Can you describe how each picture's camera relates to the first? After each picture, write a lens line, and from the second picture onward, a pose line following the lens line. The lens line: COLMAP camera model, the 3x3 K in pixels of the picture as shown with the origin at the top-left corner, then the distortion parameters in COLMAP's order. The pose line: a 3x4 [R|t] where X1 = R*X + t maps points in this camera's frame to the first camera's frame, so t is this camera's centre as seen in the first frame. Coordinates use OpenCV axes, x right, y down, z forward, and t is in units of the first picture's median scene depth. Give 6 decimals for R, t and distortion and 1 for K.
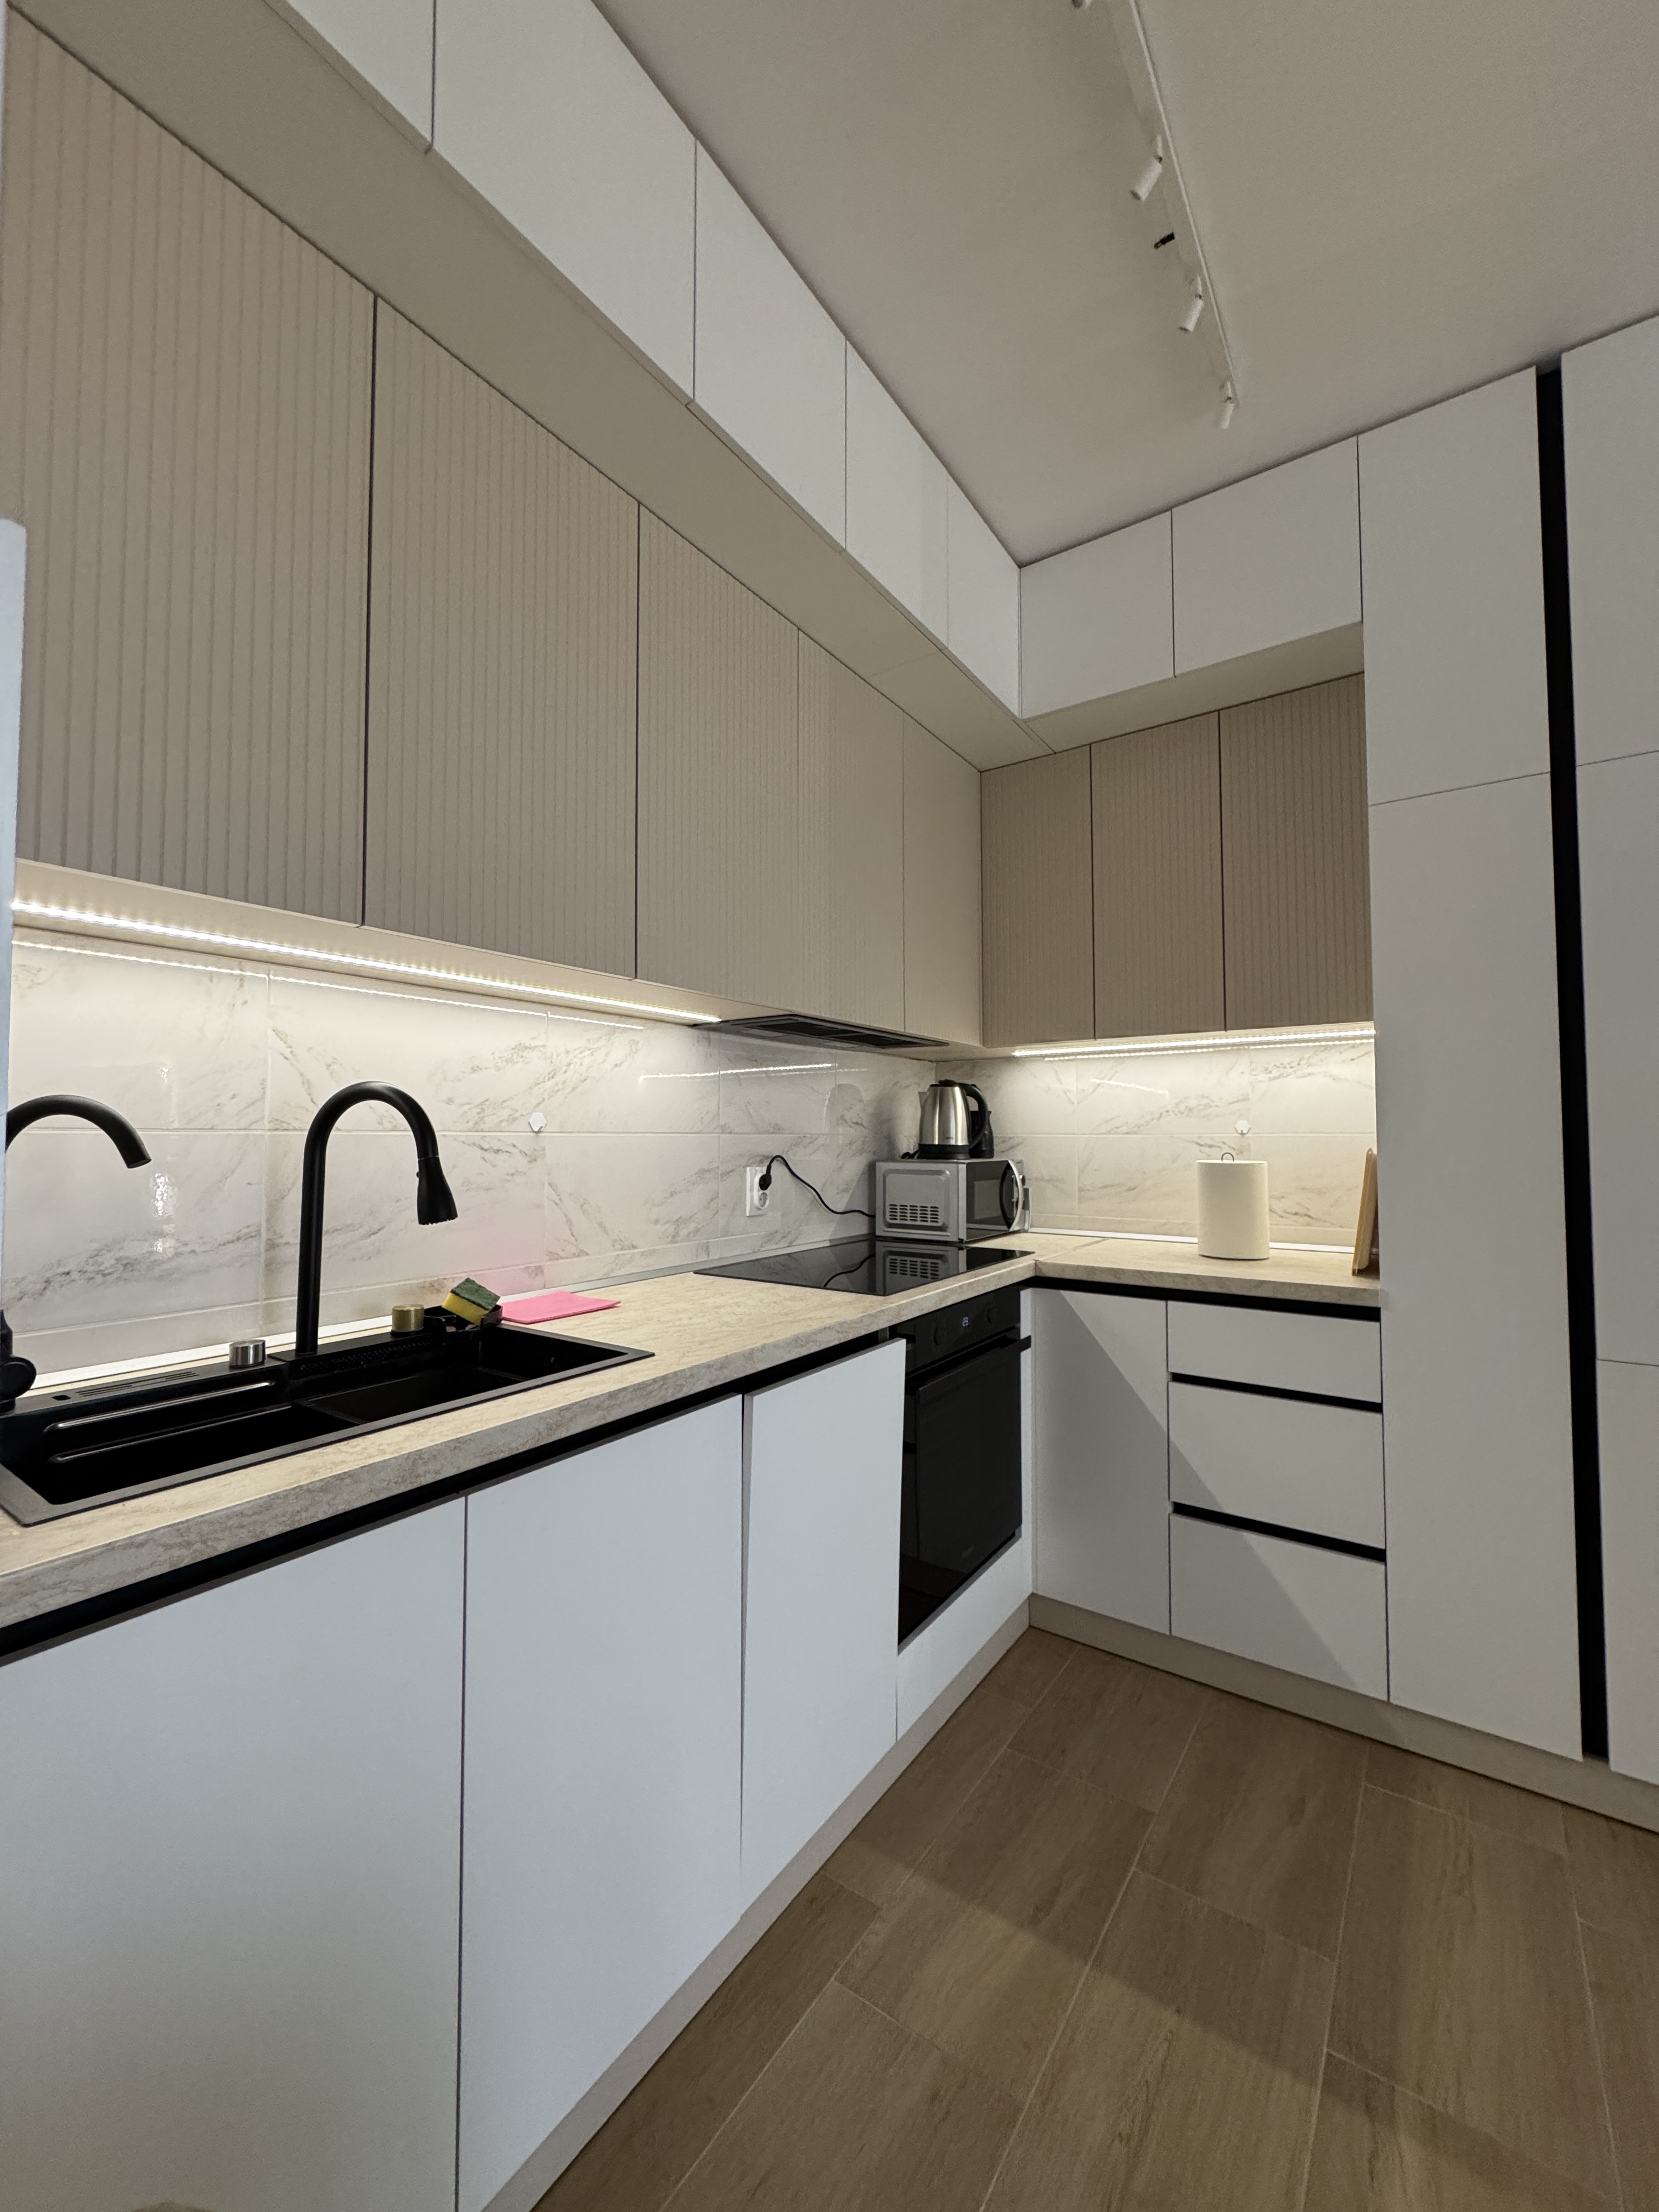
lens RADIAL K [[881.2, 0, 831.0], [0, 881.2, 1107.1], [0, 0, 1]] dist [-0.000647, 0.000131]
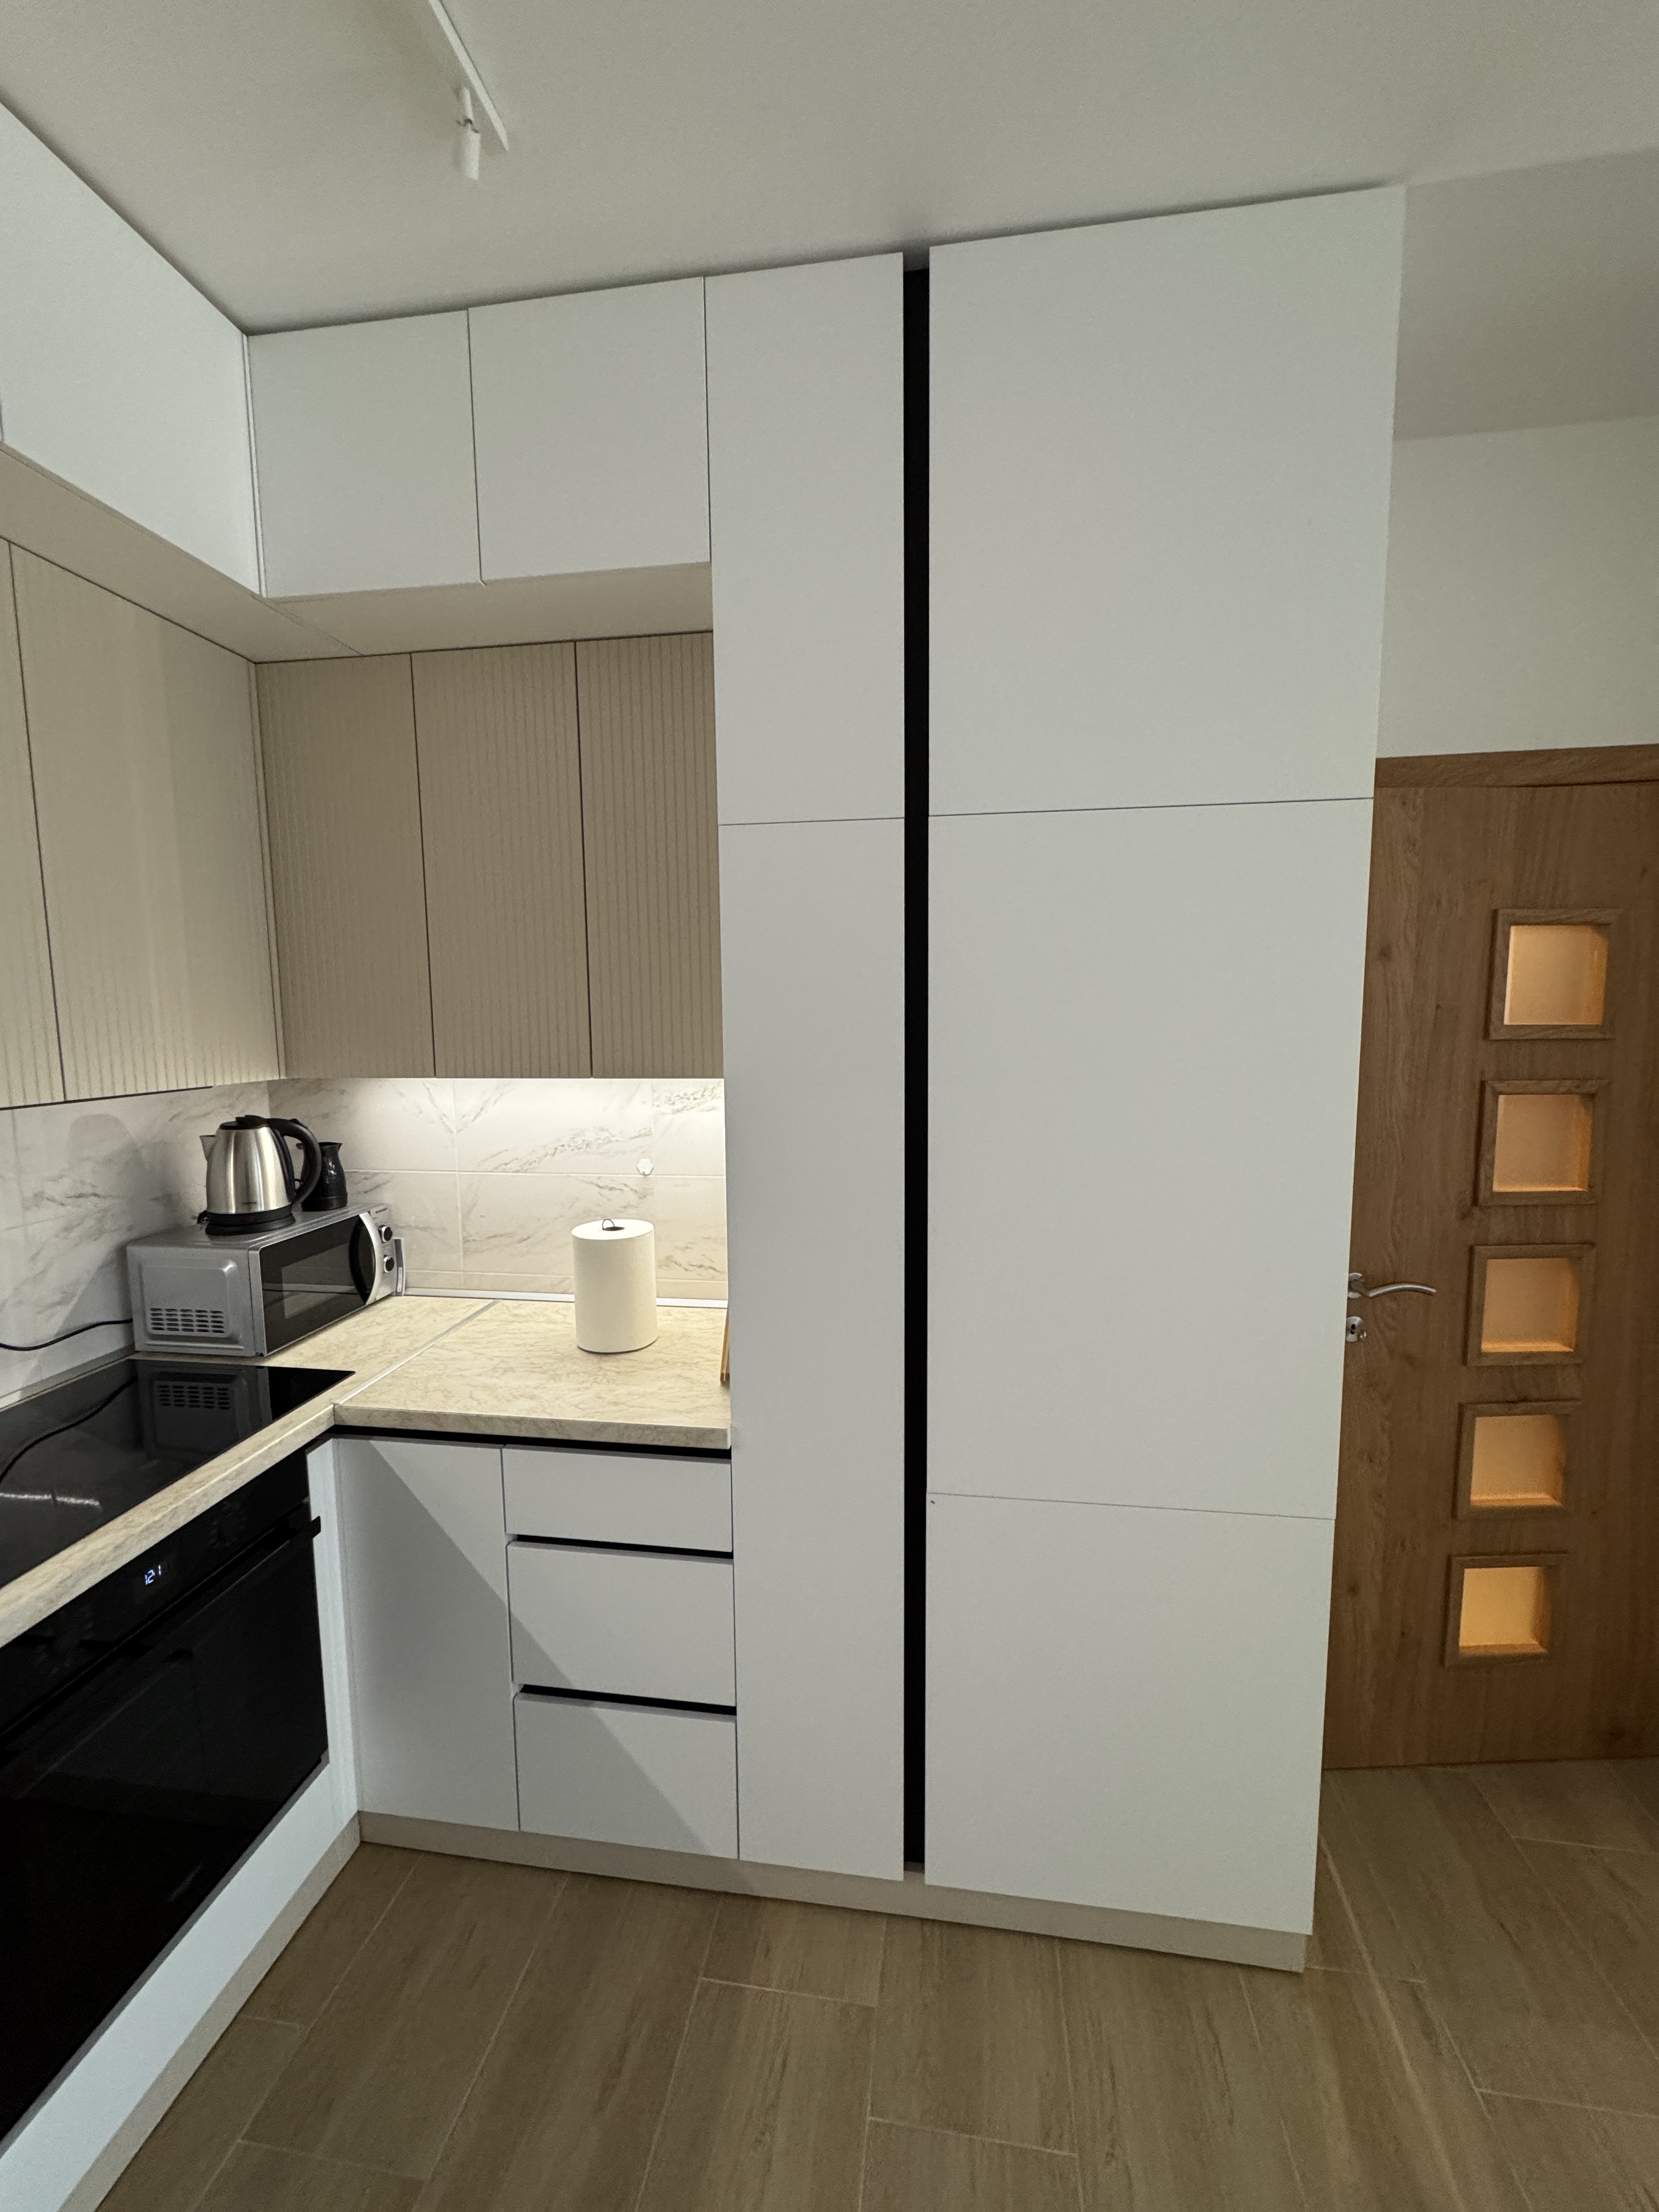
lens RADIAL K [[881.2, 0, 832.7], [0, 881.2, 1104.4], [0, 0, 1]] dist [-0.000647, 0.000131]
pose [[0.893745, -0.052557, 0.445485, 0.288173], [-0.010805, 0.990302, 0.138510, -0.174463], [-0.448445, -0.128607, 0.884510, 0.207823]]
